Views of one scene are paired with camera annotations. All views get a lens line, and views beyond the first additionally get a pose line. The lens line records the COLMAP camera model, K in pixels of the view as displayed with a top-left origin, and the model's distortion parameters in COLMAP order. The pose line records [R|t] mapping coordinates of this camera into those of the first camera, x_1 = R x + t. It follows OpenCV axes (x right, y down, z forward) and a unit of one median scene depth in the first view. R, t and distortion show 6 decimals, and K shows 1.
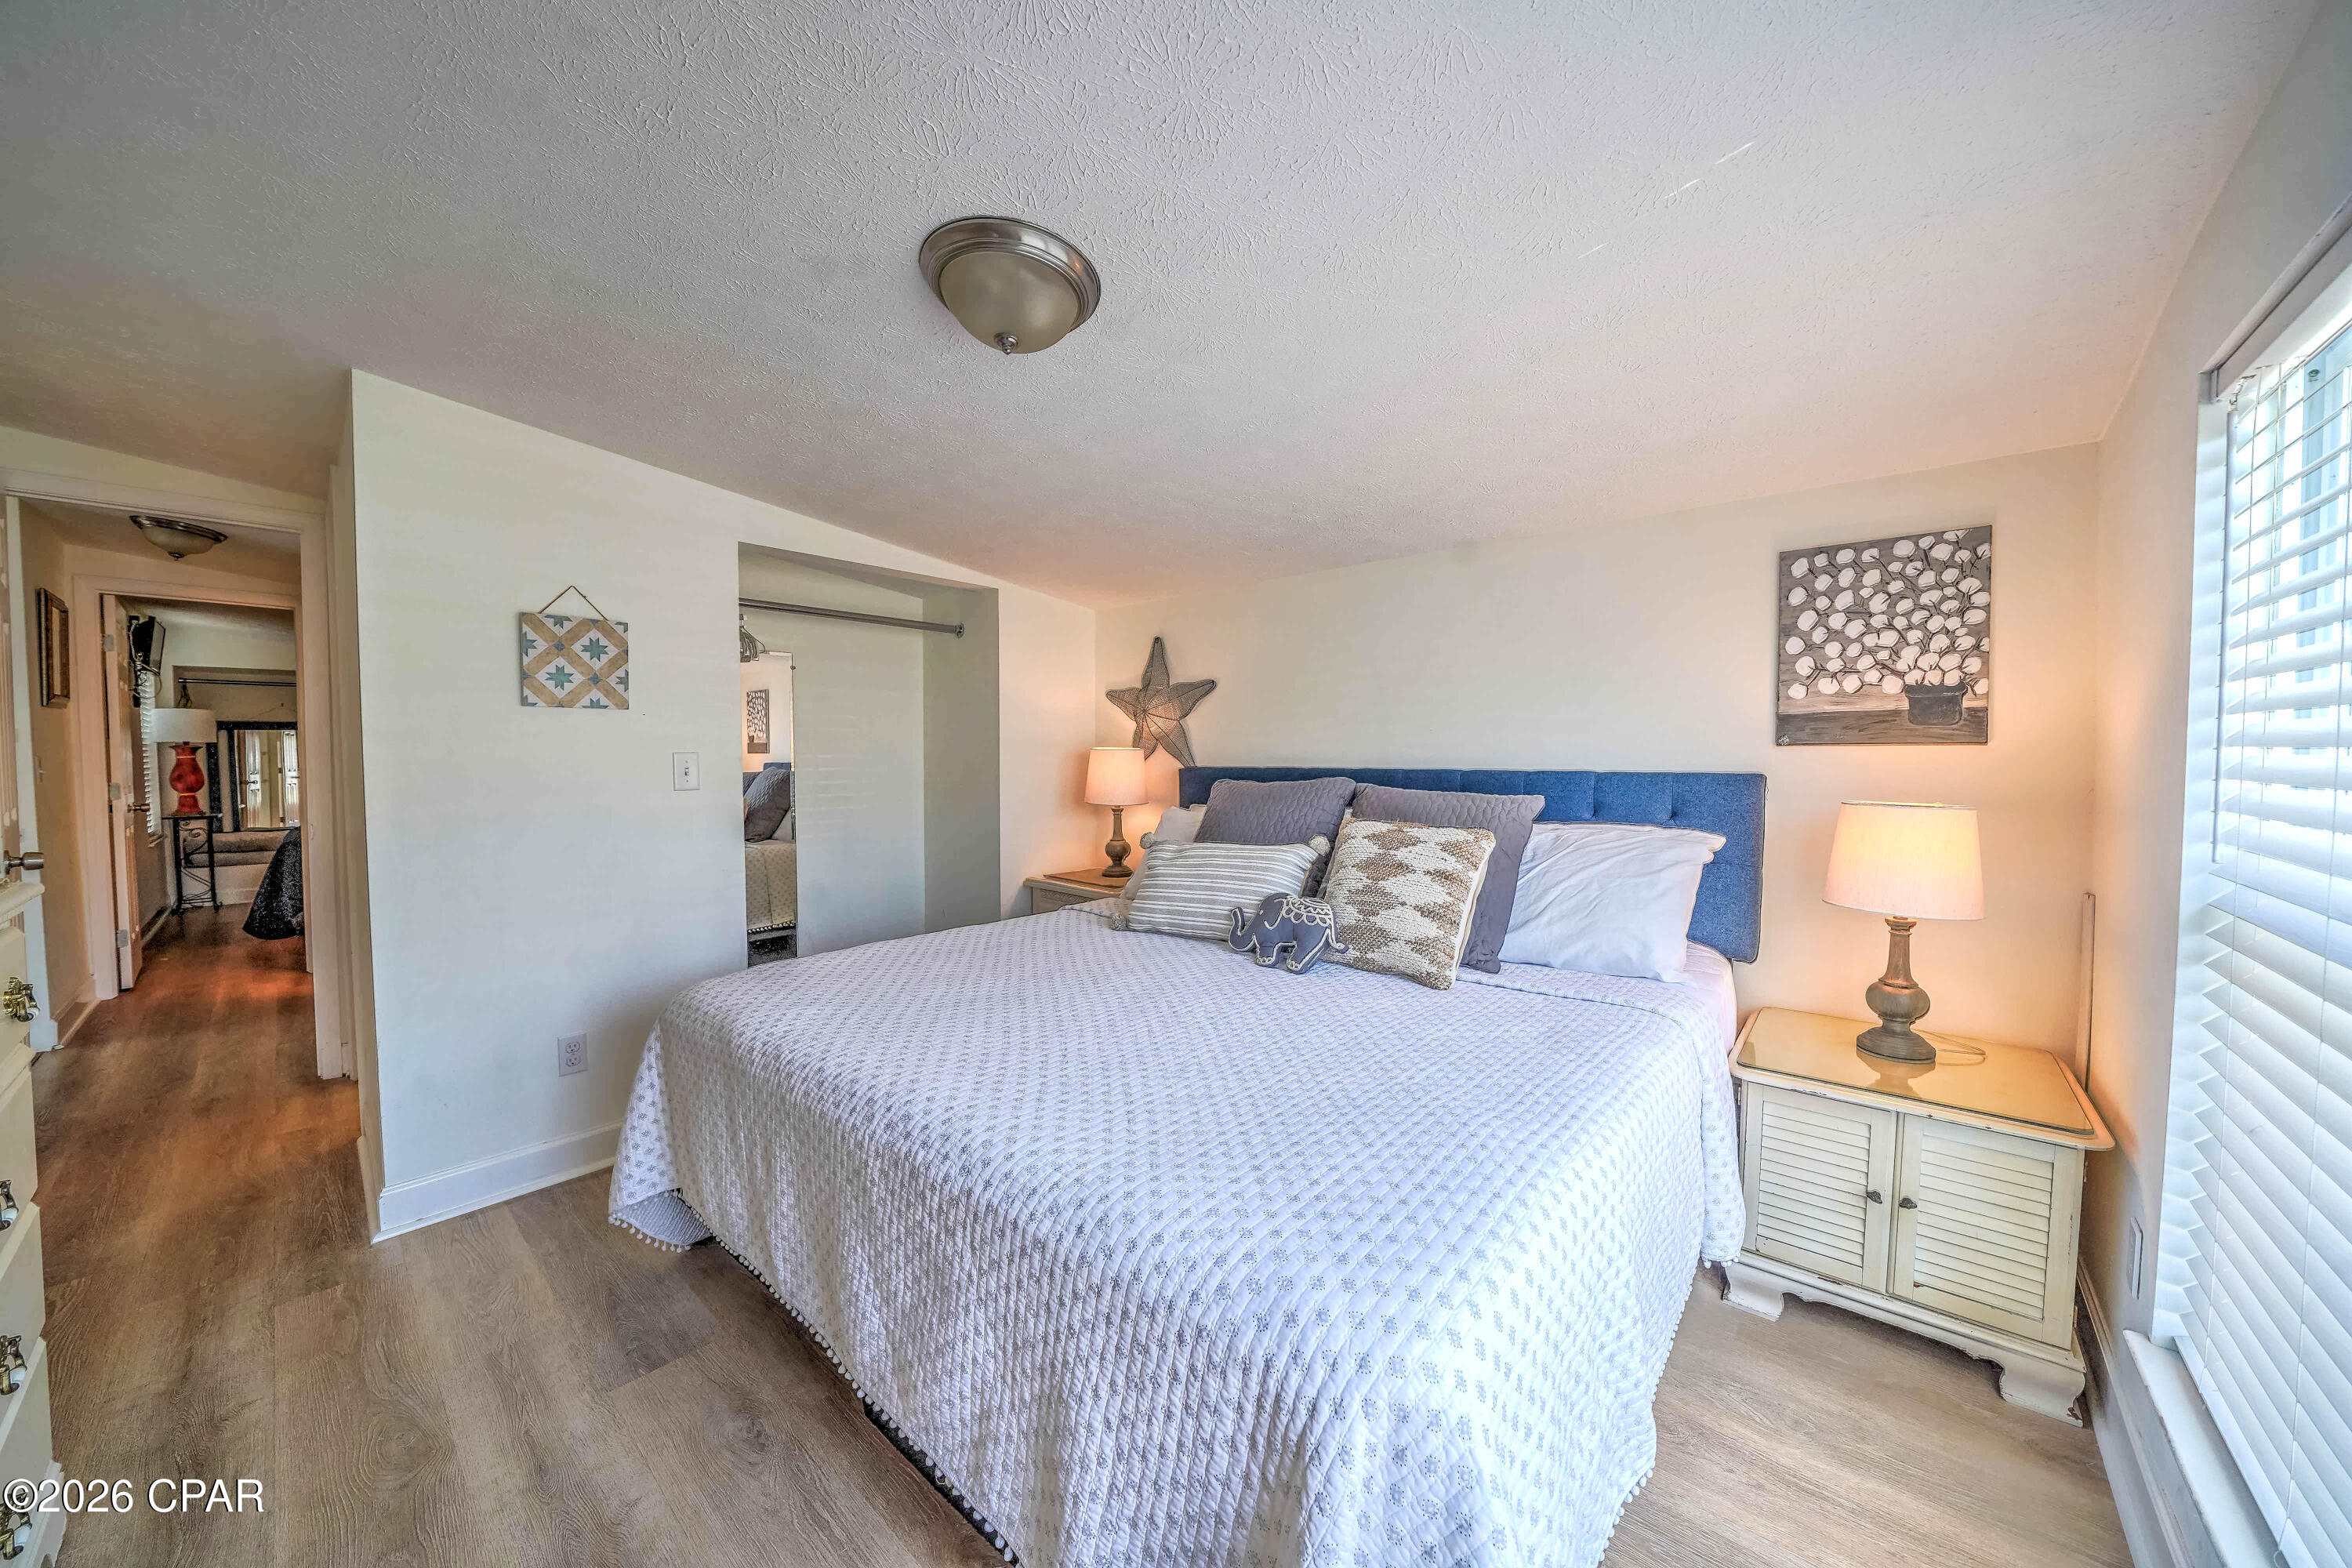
lens RADIAL K [[812.5, 0, 1158.2], [0, 812.5, 786.0], [0, 0, 1]] dist [-0.030914, 0.006033]
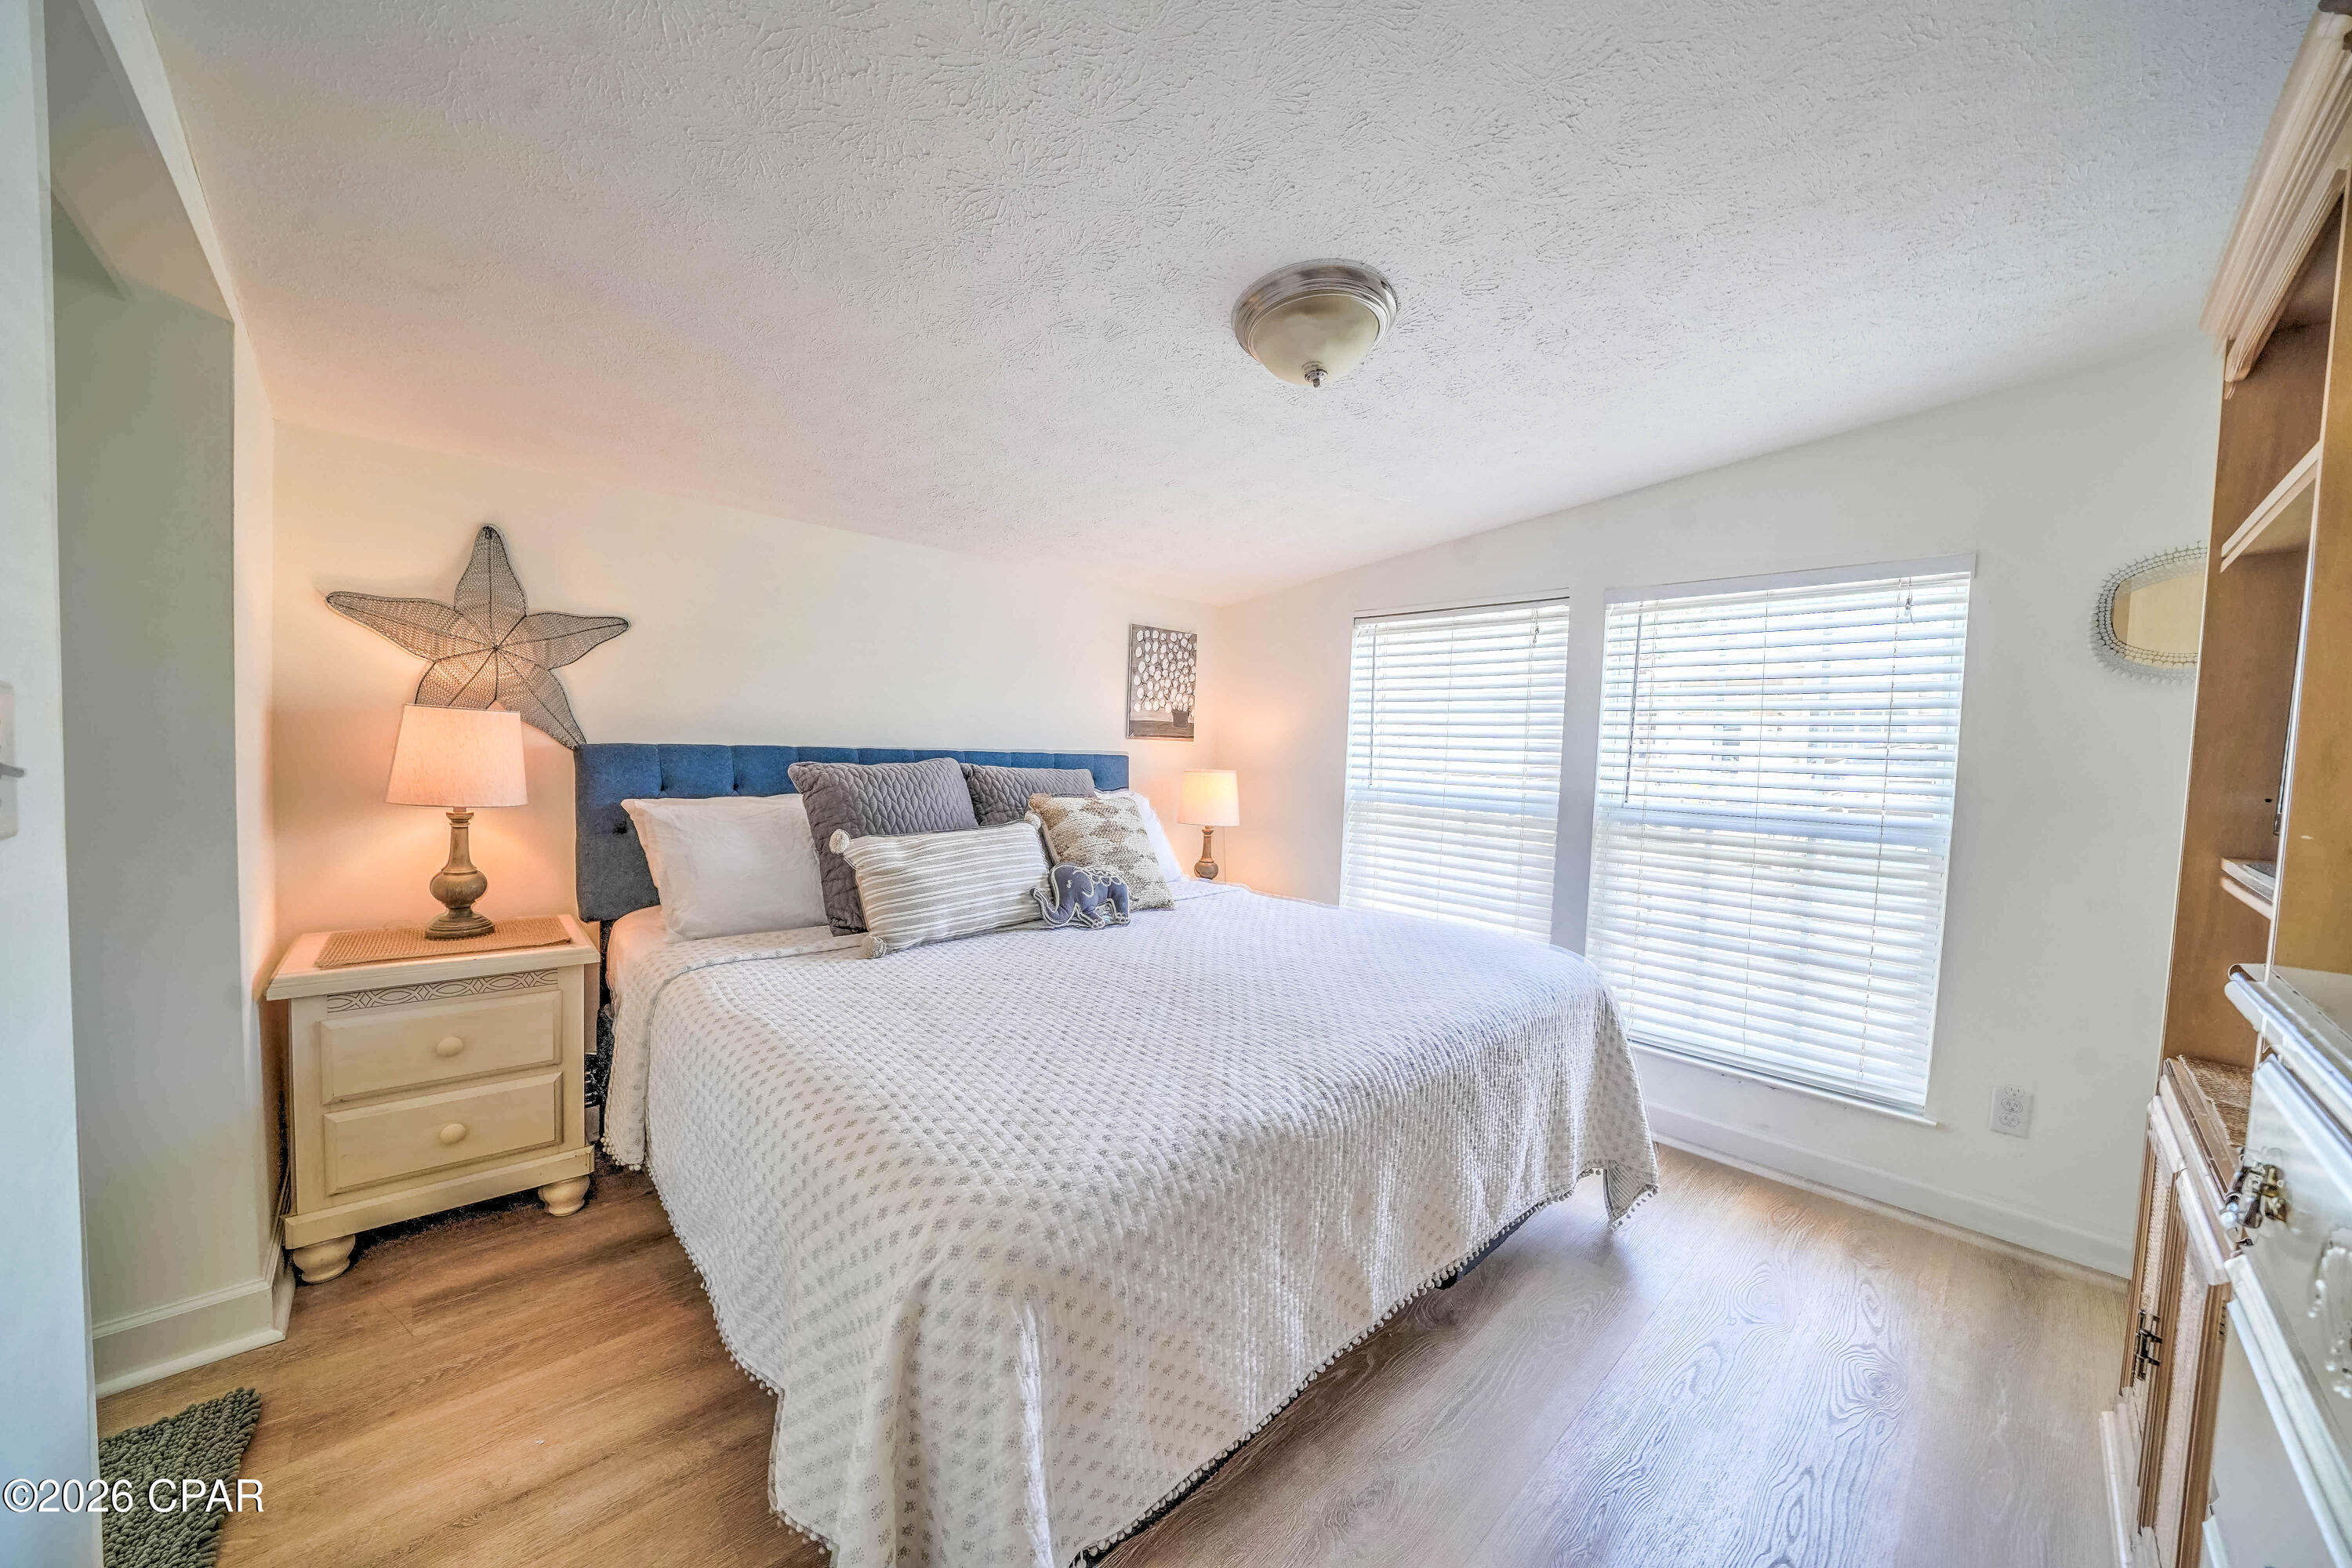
lens RADIAL K [[812.5, 0, 1158.2], [0, 812.5, 786.0], [0, 0, 1]] dist [-0.030914, 0.006033]
pose [[0.101829, -0.043883, 0.993834, -0.970564], [0.003968, 0.999037, 0.043706, -0.025543], [-0.994794, -0.000507, 0.101905, 0.798080]]
